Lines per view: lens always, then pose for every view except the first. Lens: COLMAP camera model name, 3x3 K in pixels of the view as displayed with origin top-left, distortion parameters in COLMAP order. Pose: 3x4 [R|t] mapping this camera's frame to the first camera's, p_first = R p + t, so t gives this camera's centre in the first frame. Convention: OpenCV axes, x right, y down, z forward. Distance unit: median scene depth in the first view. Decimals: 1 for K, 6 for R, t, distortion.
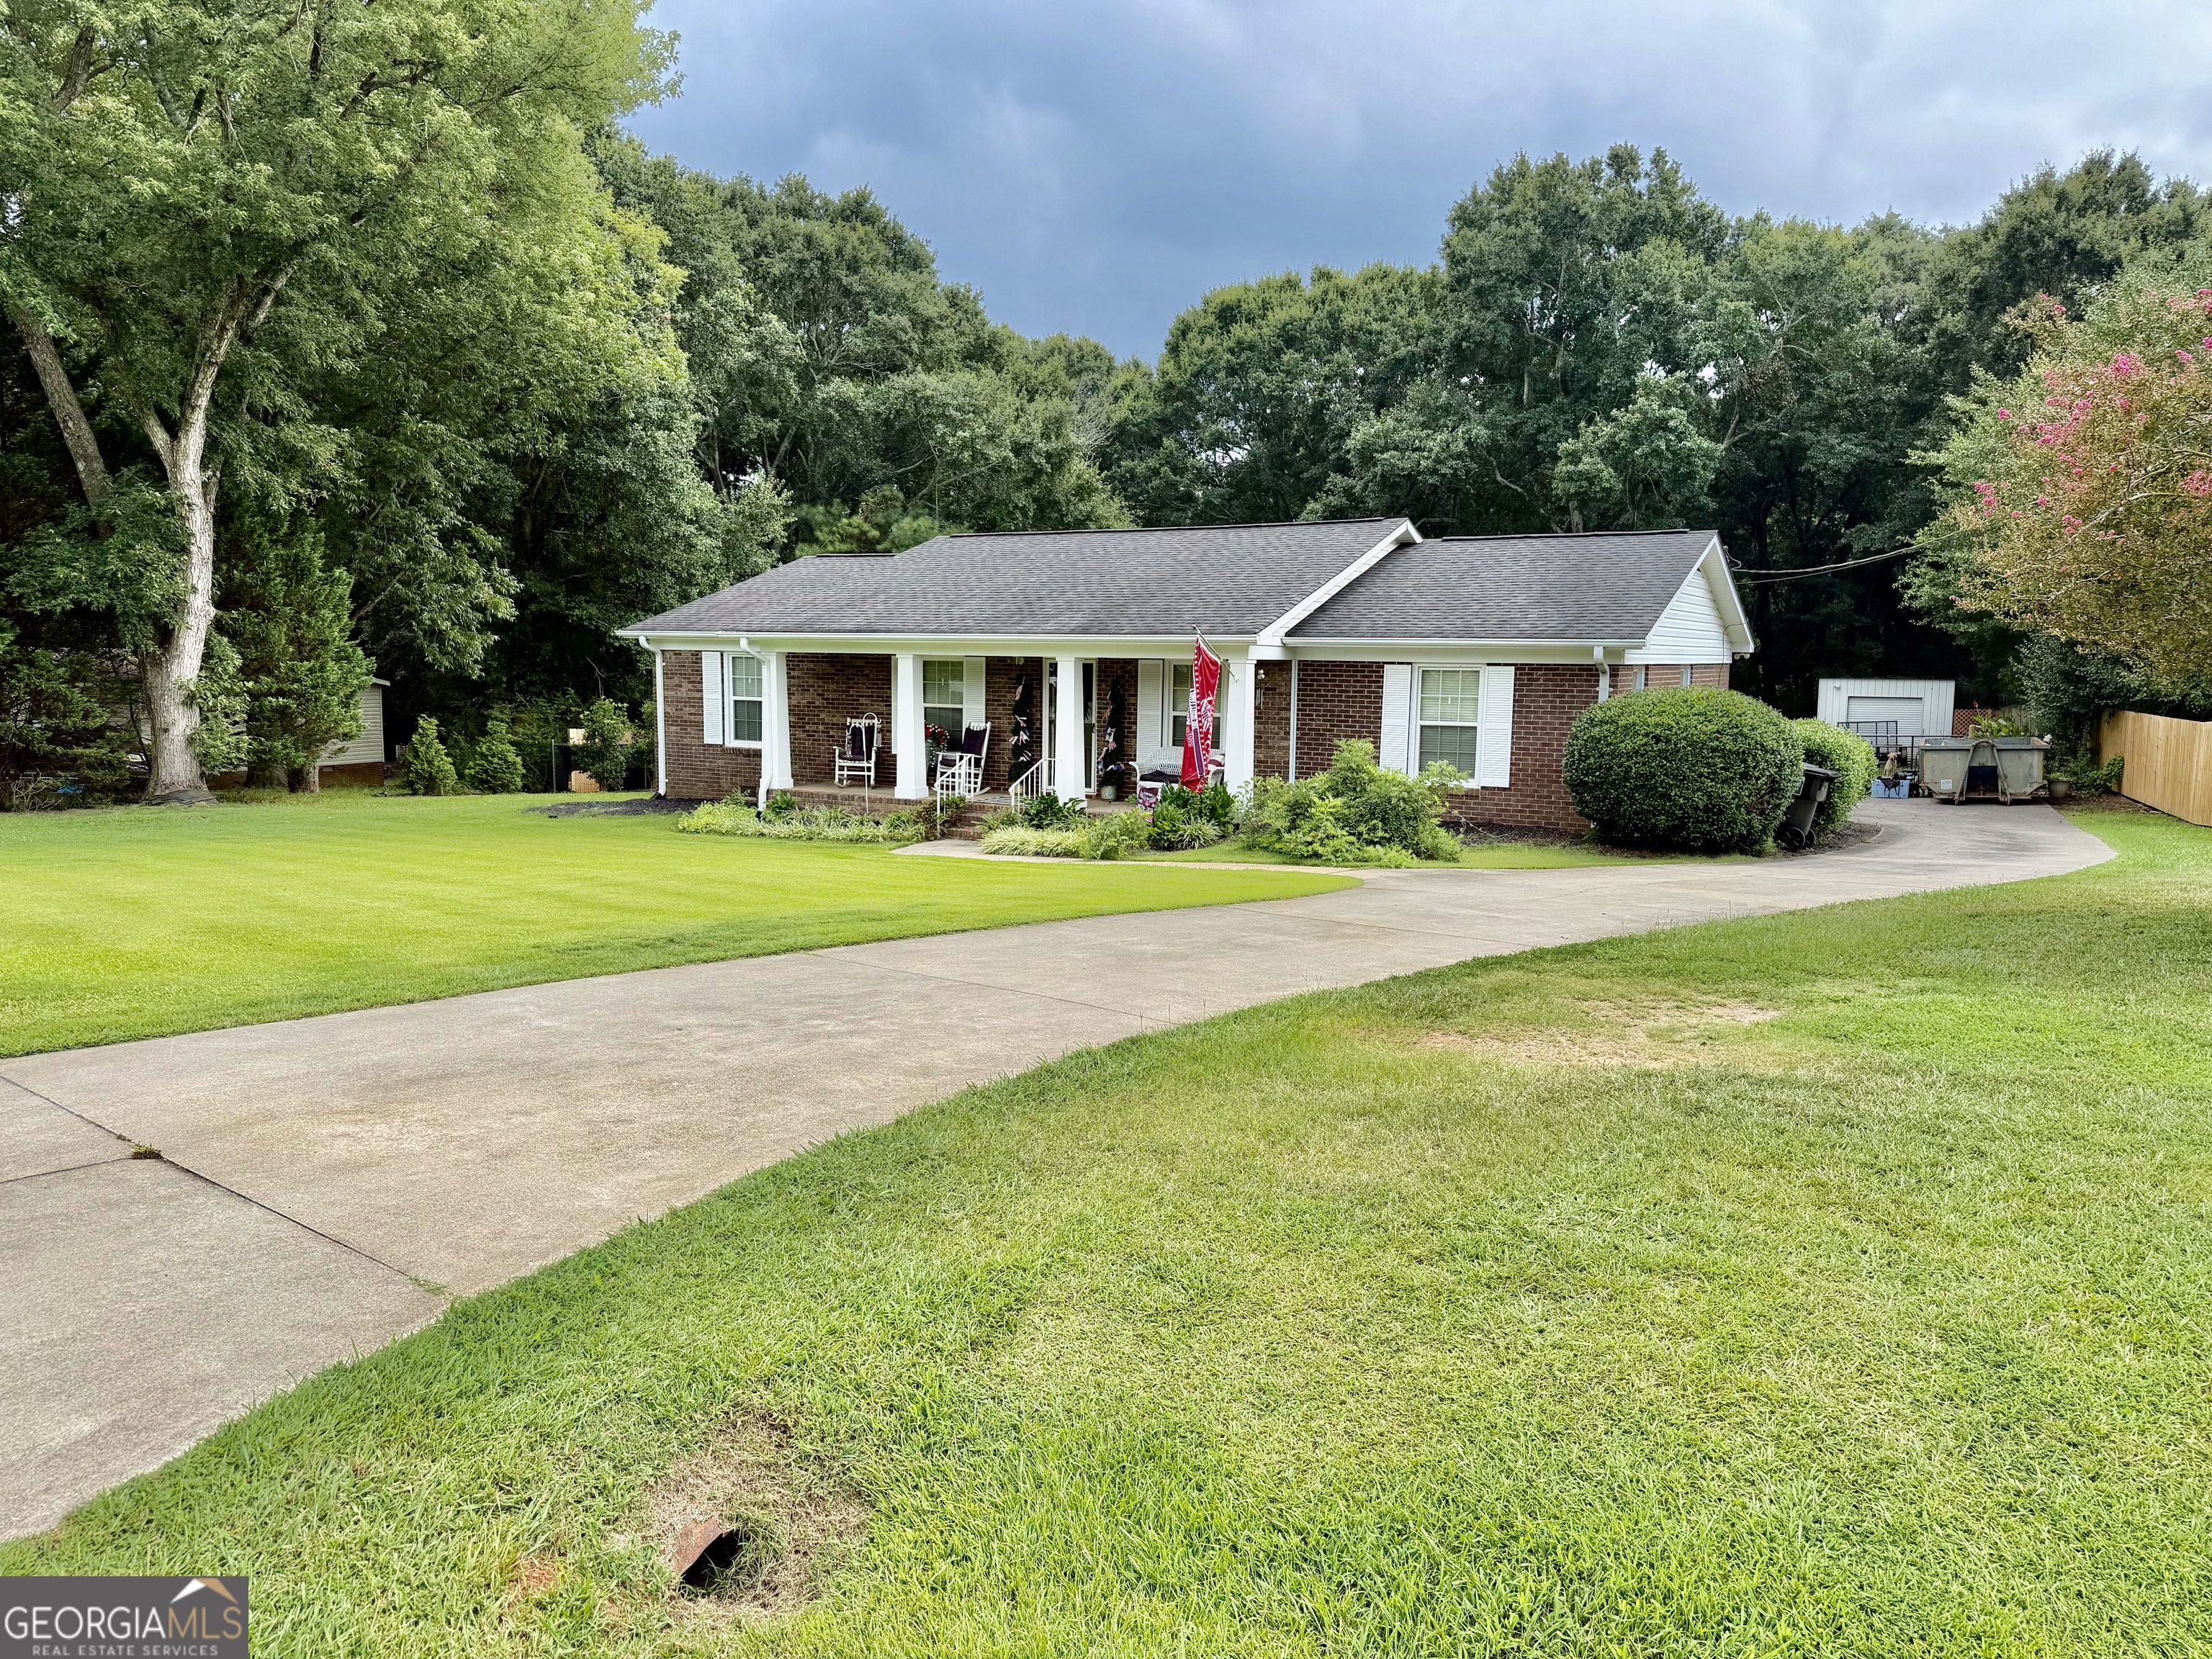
lens RADIAL K [[1561.7, 0, 1115.8], [0, 1561.7, 845.3], [0, 0, 1]] dist [0.078741, -0.078539]
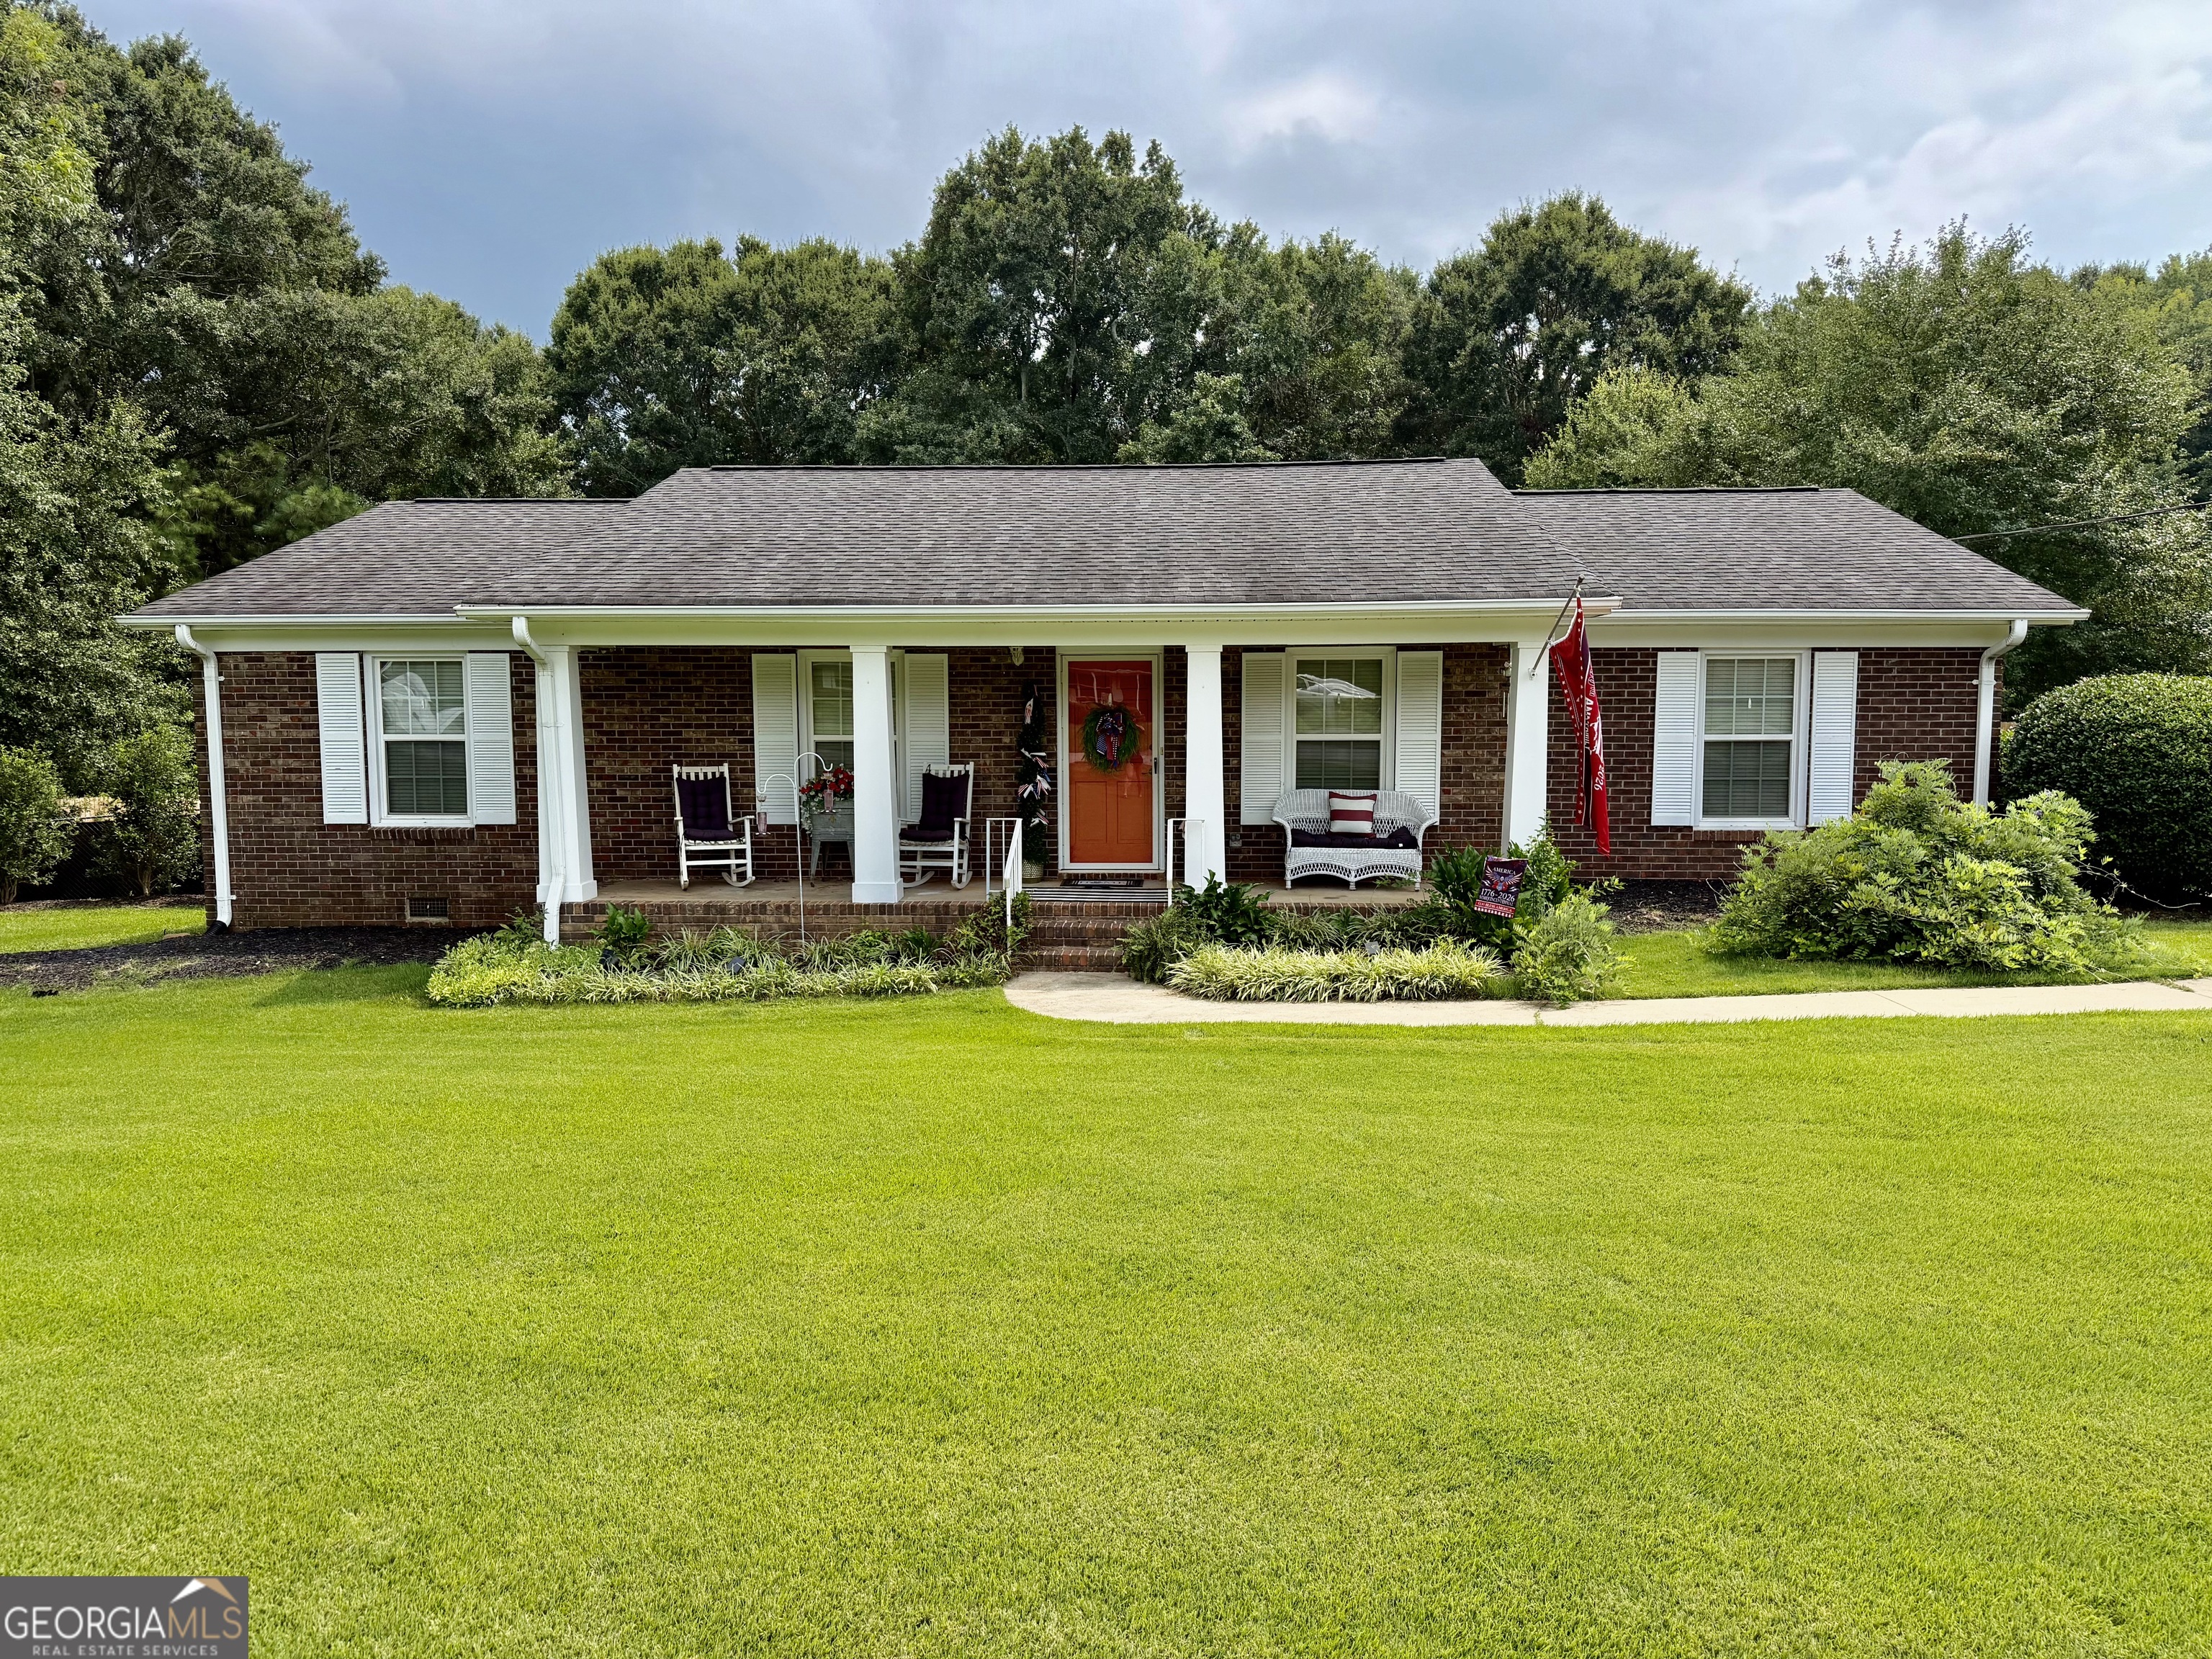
lens RADIAL K [[1561.7, 0, 1099.7], [0, 1561.7, 831.1], [0, 0, 1]] dist [0.078741, -0.078539]
pose [[0.895459, -0.054861, 0.441751, -0.152781], [0.068474, 0.997541, -0.014917, -0.020675], [-0.439847, 0.043606, 0.897013, 0.227177]]
